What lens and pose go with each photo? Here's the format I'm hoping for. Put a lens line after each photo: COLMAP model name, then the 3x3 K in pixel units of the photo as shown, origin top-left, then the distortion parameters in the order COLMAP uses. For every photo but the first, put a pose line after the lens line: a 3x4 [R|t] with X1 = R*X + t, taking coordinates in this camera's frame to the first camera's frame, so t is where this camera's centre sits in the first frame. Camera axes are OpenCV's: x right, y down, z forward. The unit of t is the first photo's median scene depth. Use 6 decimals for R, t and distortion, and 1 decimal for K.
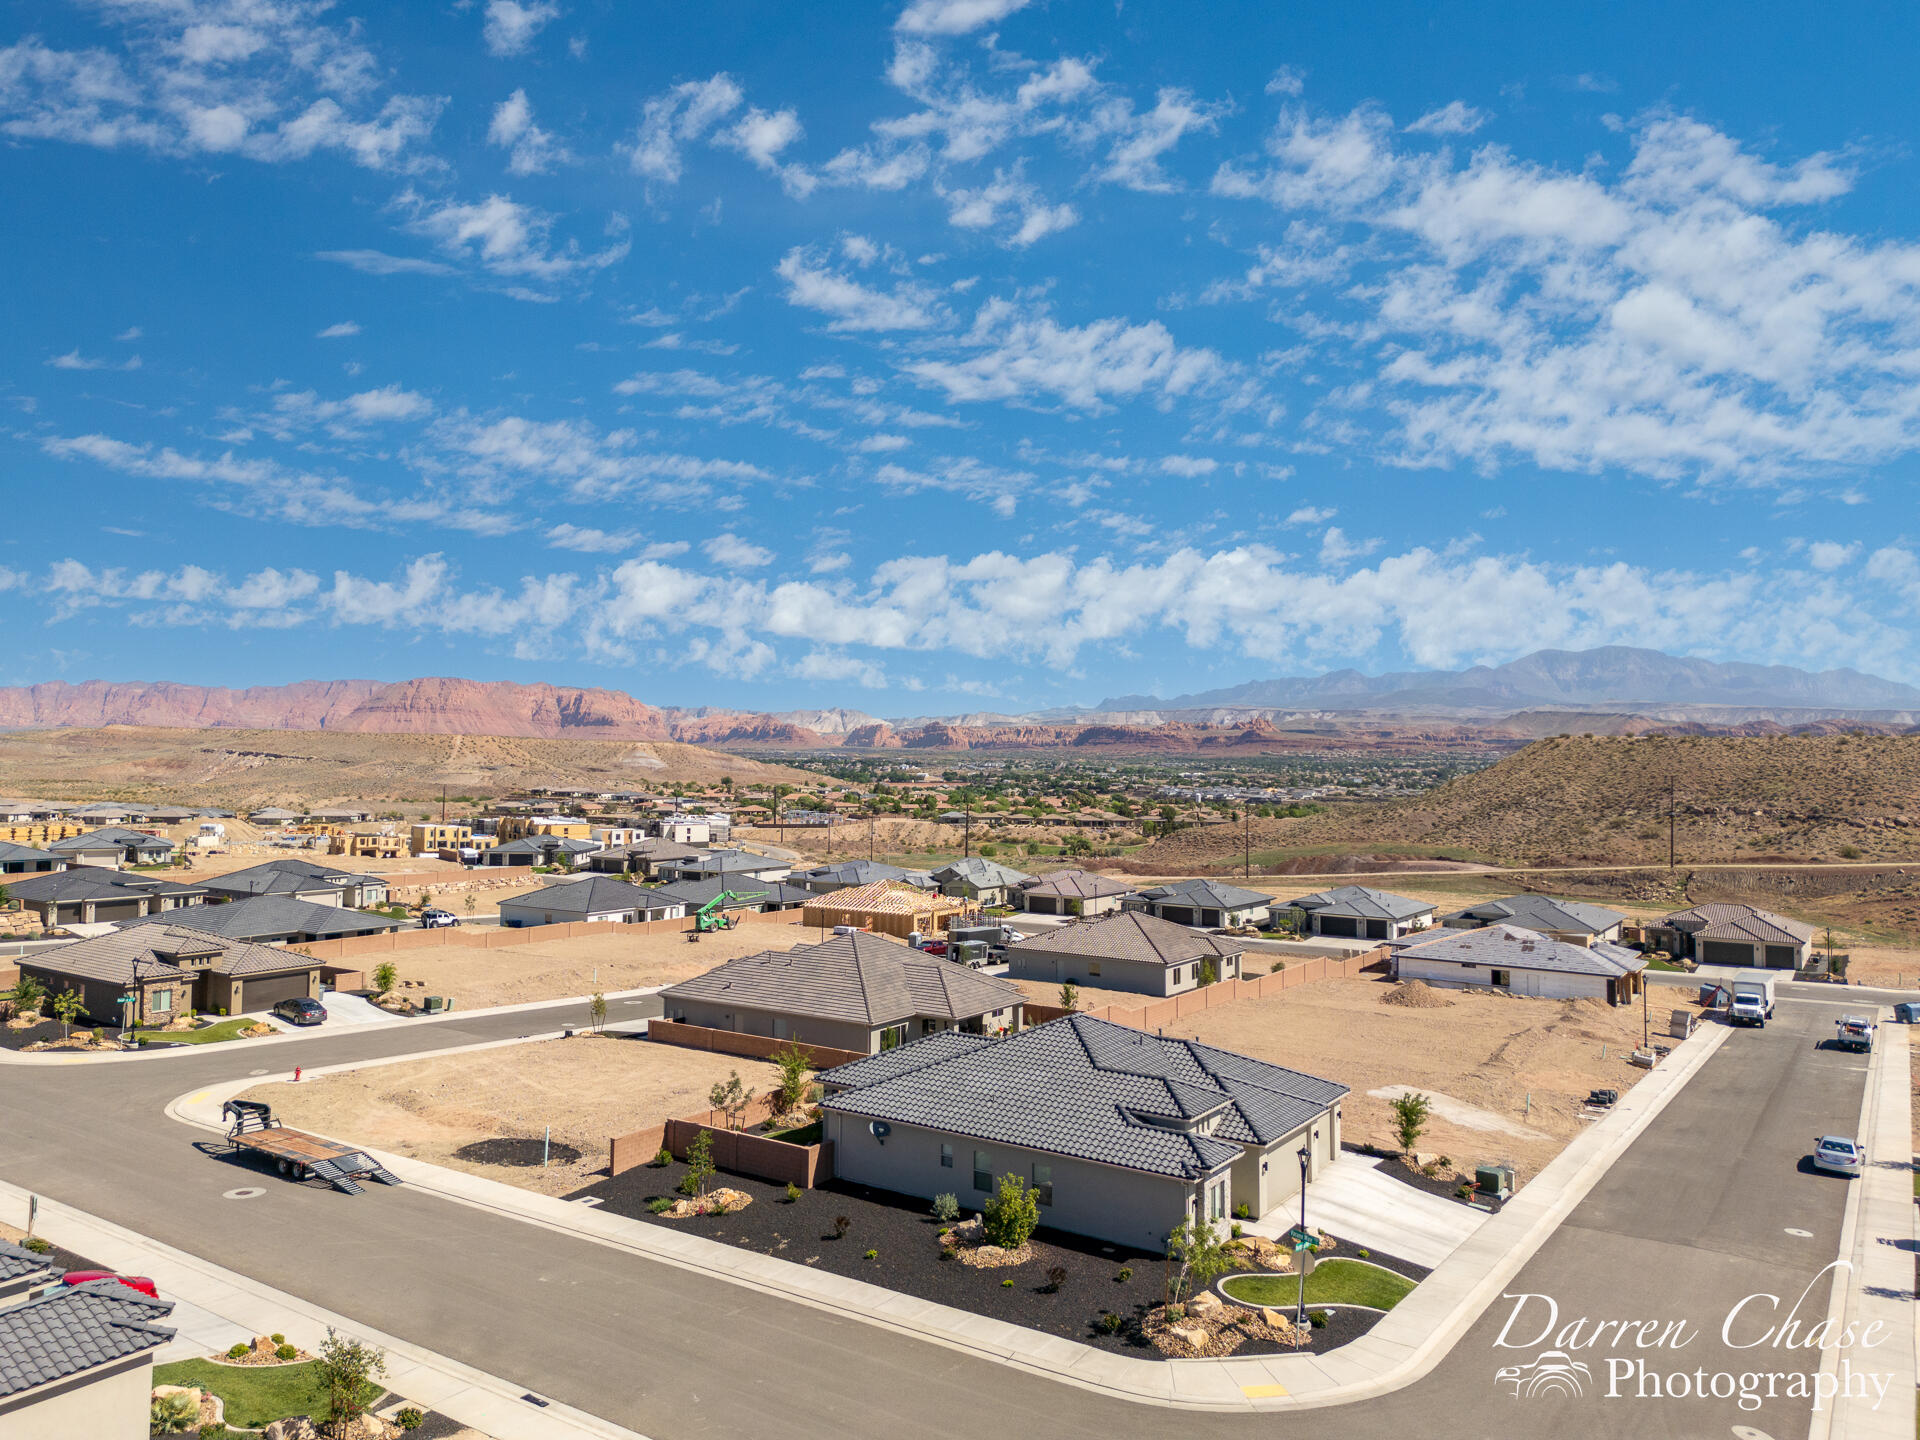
lens RADIAL K [[1350.0, 0, 960.0], [0, 1350.0, 720.0], [0, 0, 1]] dist [0.097677, -0.104741]
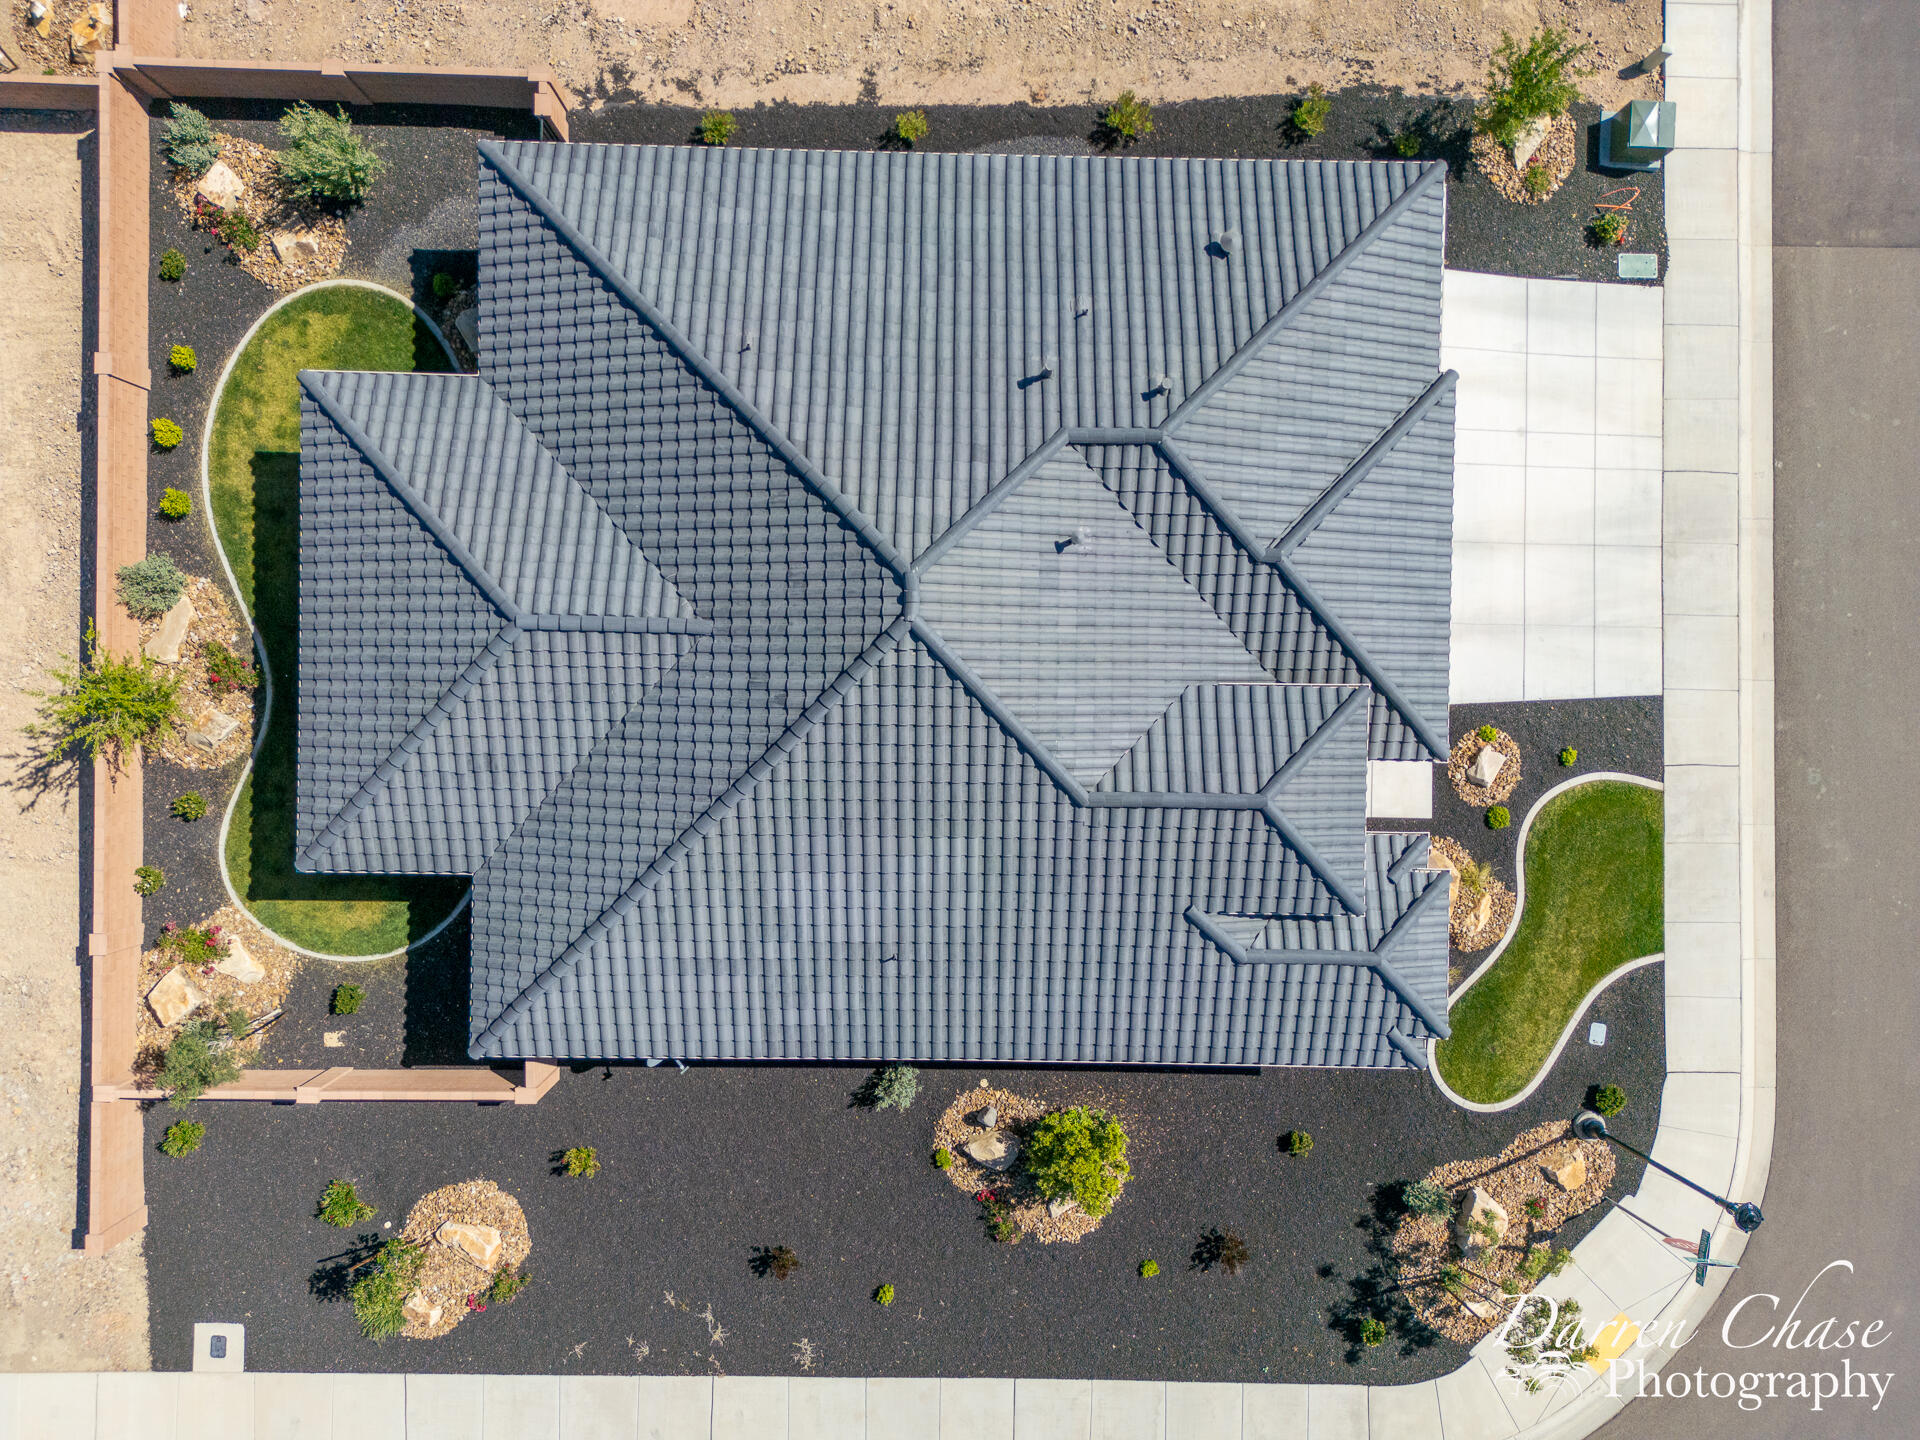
lens RADIAL K [[1350.0, 0, 960.0], [0, 1350.0, 720.0], [0, 0, 1]] dist [0.097677, -0.104741]
pose [[0.833433, -0.552621, 0.000621, 0.018564], [-0.029968, -0.044074, 0.998579, -0.034501], [-0.551808, -0.832267, -0.053294, 0.238108]]
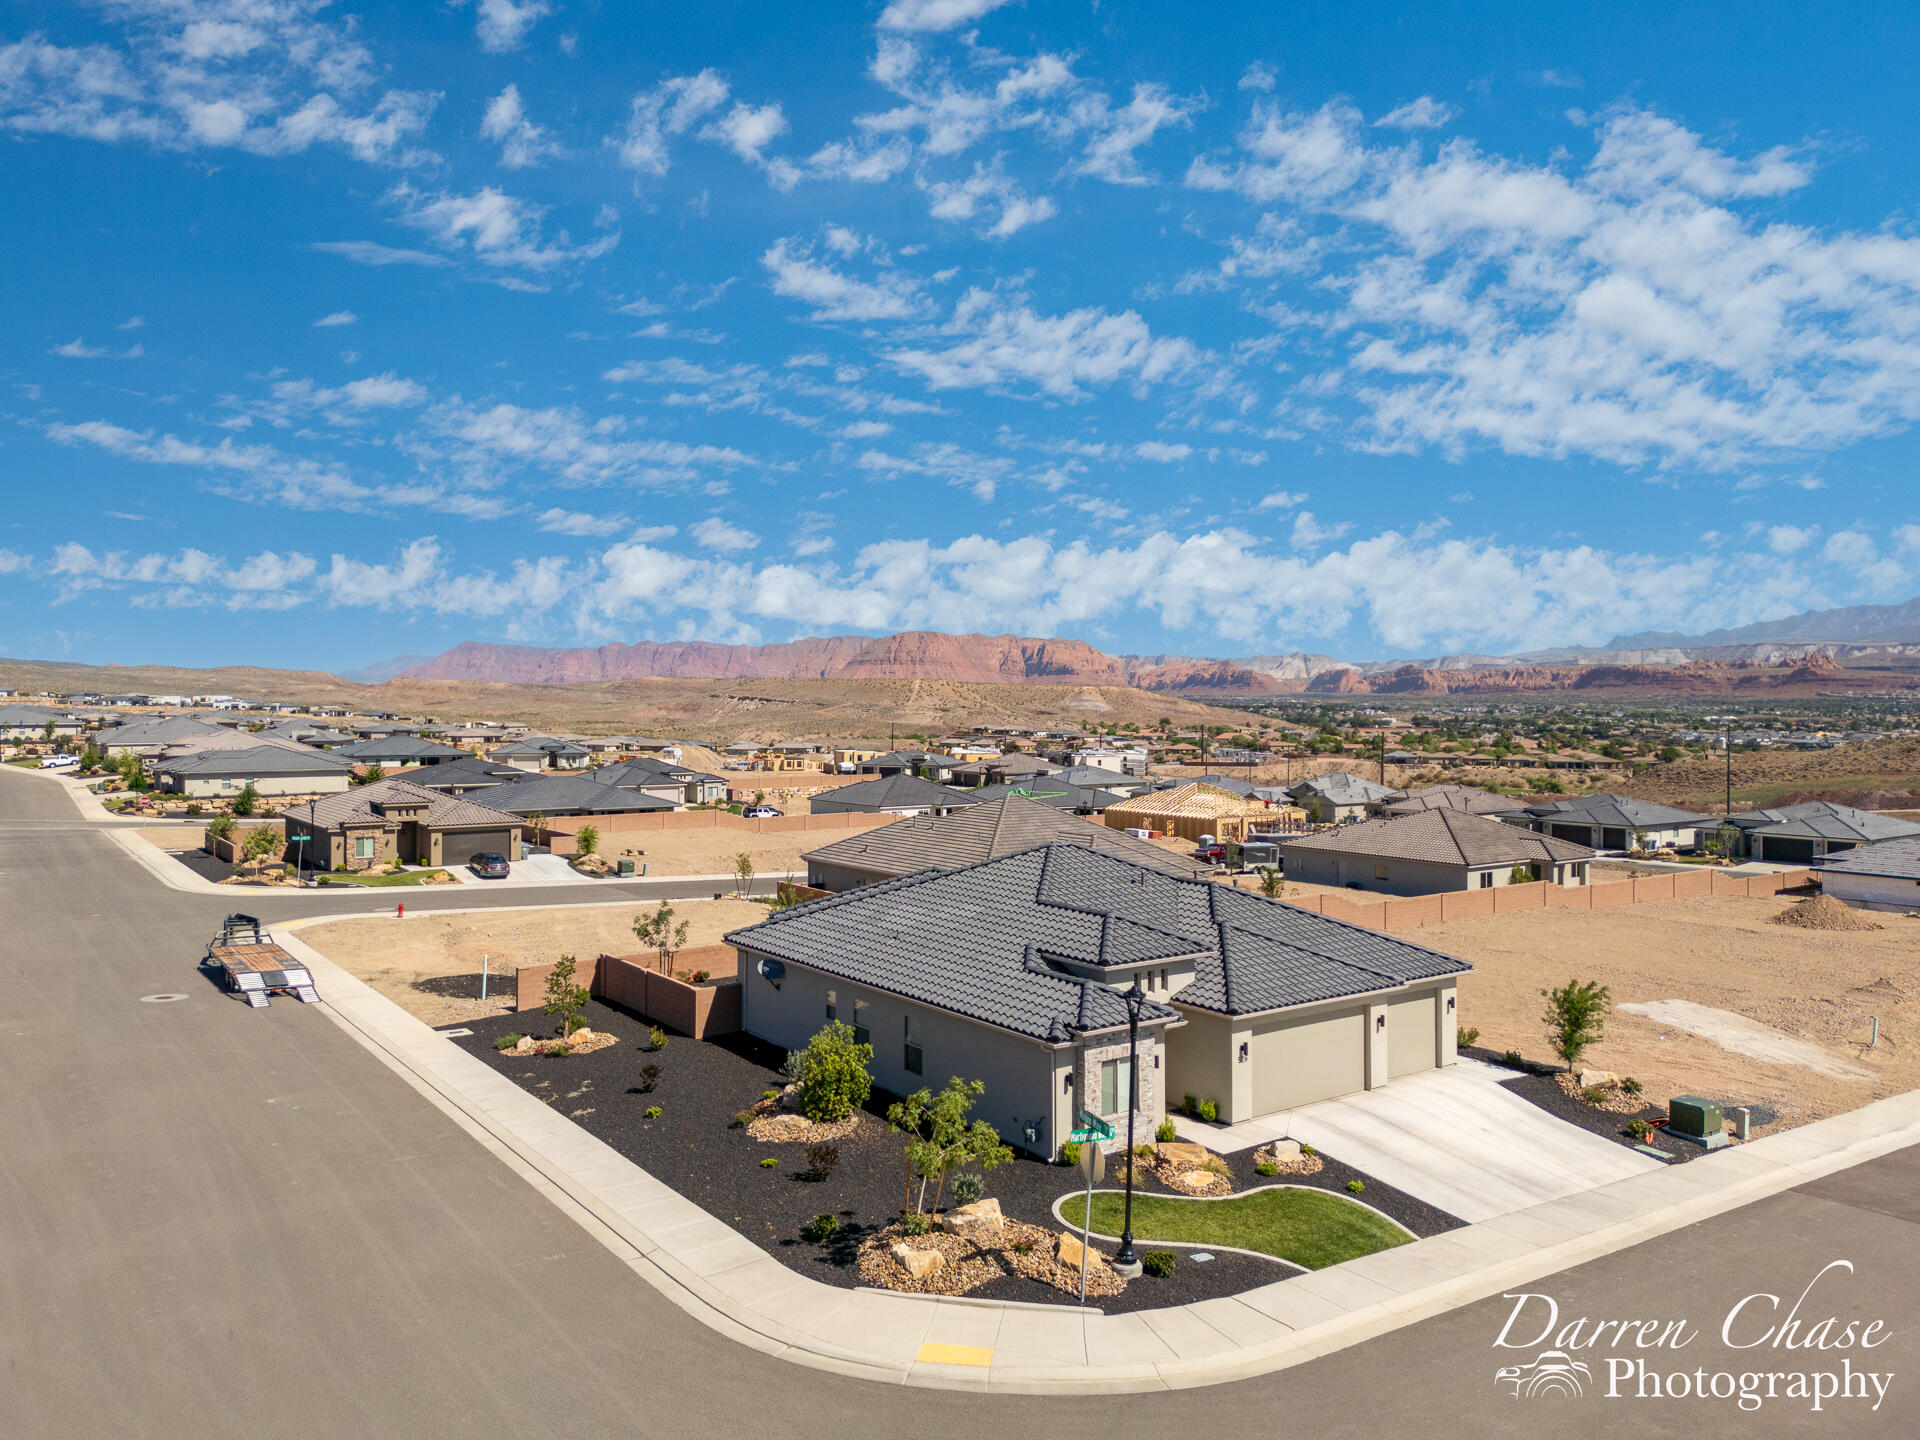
lens RADIAL K [[1350.0, 0, 960.0], [0, 1350.0, 720.0], [0, 0, 1]] dist [0.097677, -0.104741]
pose [[0.941723, -0.003444, -0.336373, 0.067632], [0.015558, 0.999323, 0.033325, 0.030161], [0.336030, -0.036616, 0.941139, 0.070896]]
